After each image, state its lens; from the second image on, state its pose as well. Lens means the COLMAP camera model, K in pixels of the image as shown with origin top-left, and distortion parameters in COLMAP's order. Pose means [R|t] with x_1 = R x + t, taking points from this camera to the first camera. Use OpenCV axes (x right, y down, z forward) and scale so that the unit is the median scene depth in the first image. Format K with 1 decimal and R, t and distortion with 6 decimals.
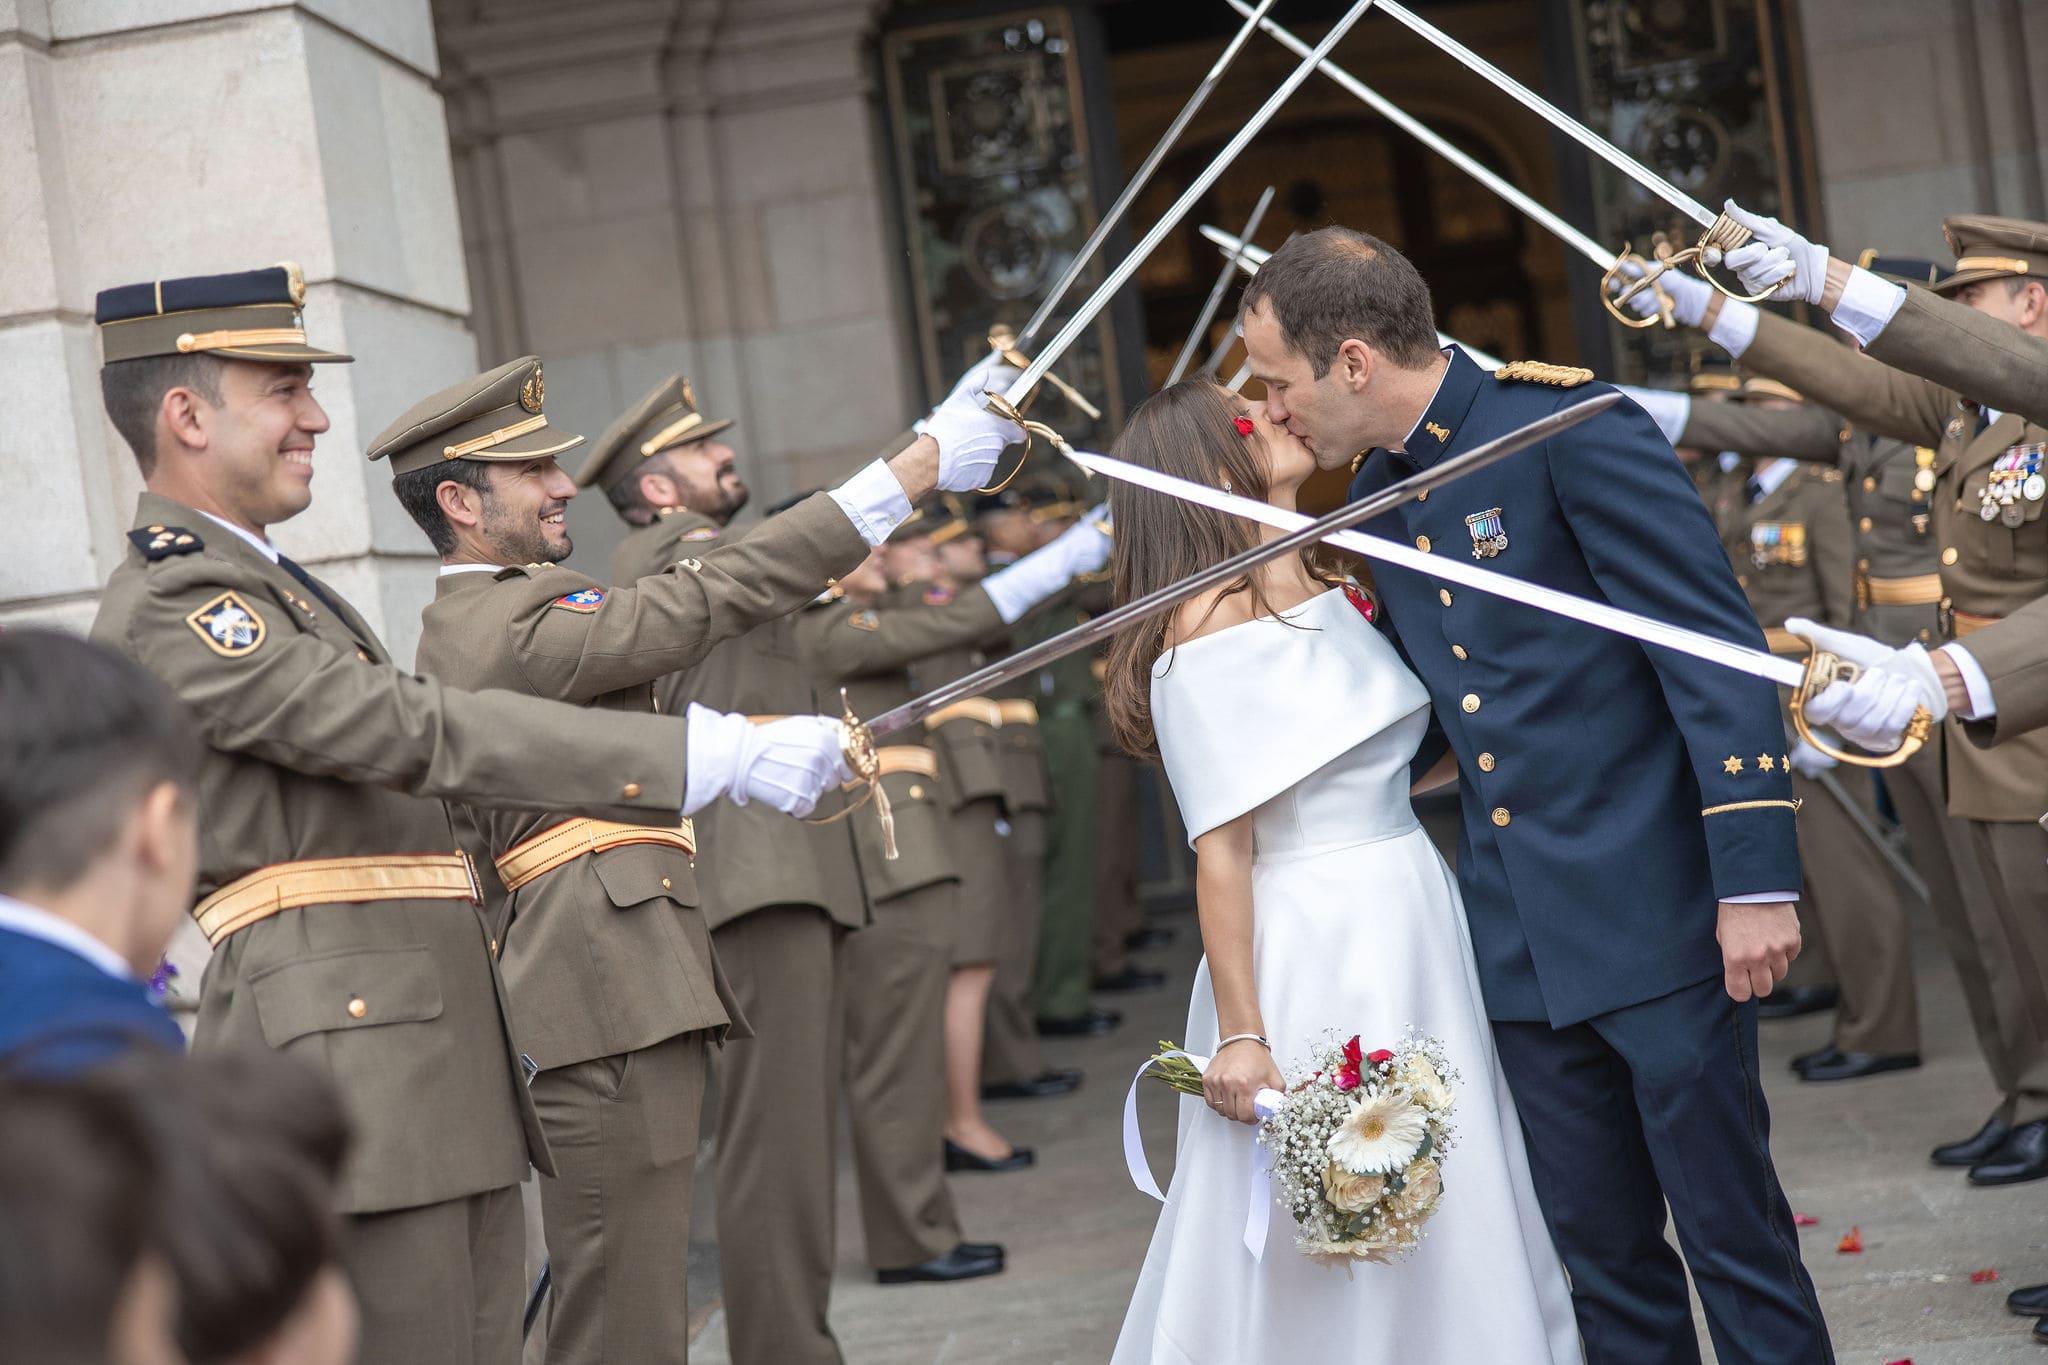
lens RADIAL K [[3489.3, 0, 1024.0], [0, 3489.3, 682.5], [0, 0, 1]] dist [0.051575, -0.005699]
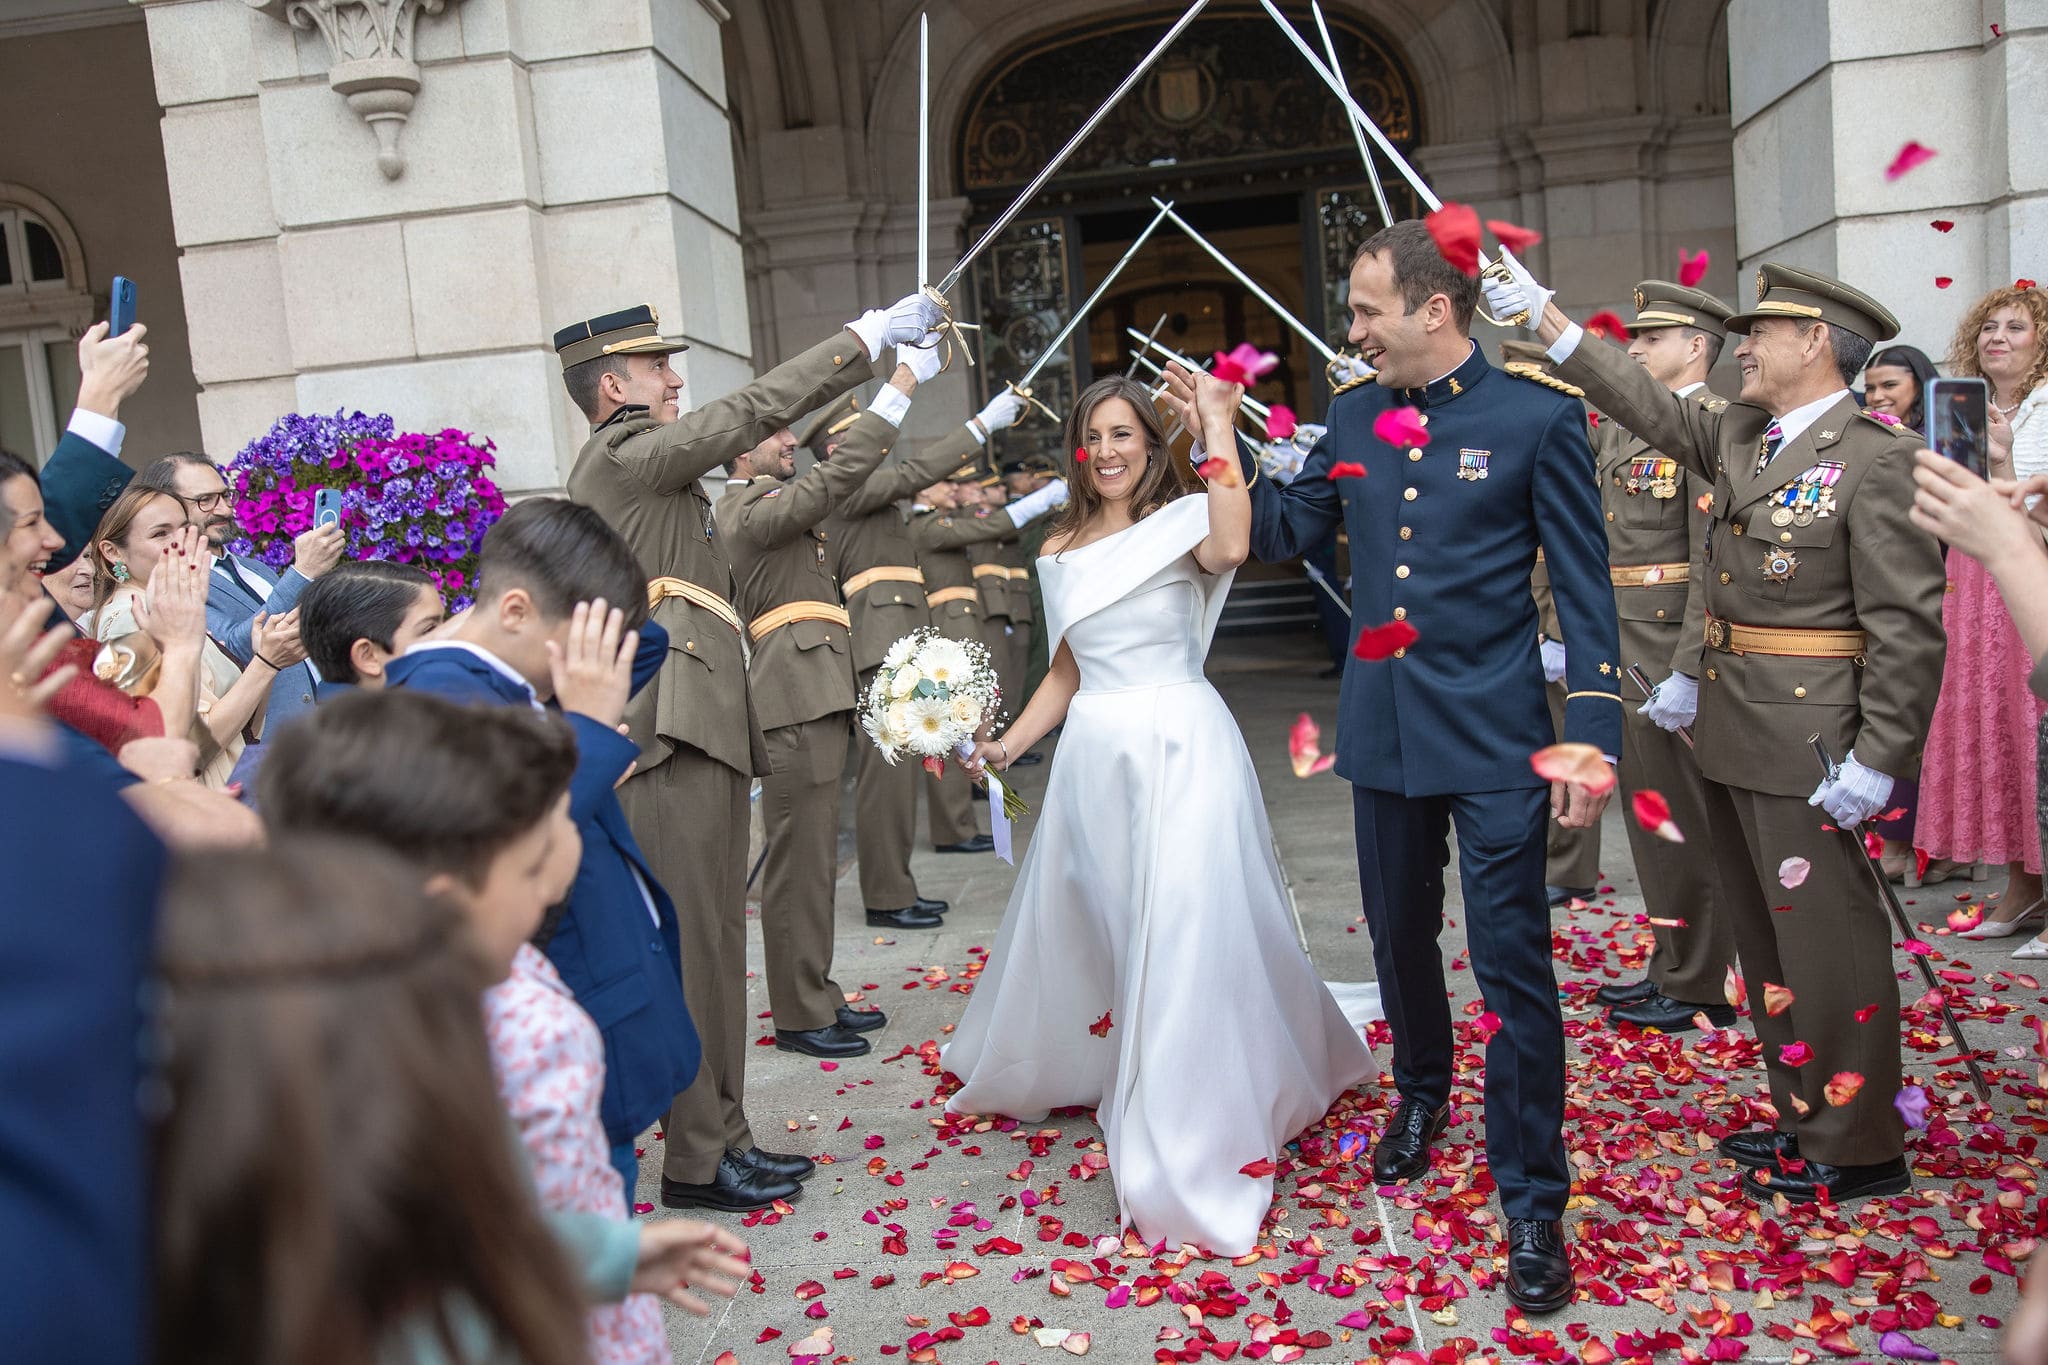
lens RADIAL K [[2993.6, 0, 1024.0], [0, 2993.6, 682.5], [0, 0, 1]] dist [-0.004453, -0.012920]
pose [[0.998736, 0.047675, 0.015908, -0.023641], [-0.049262, 0.991324, 0.121862, -0.137256], [-0.009961, -0.122492, 0.992420, -0.697503]]
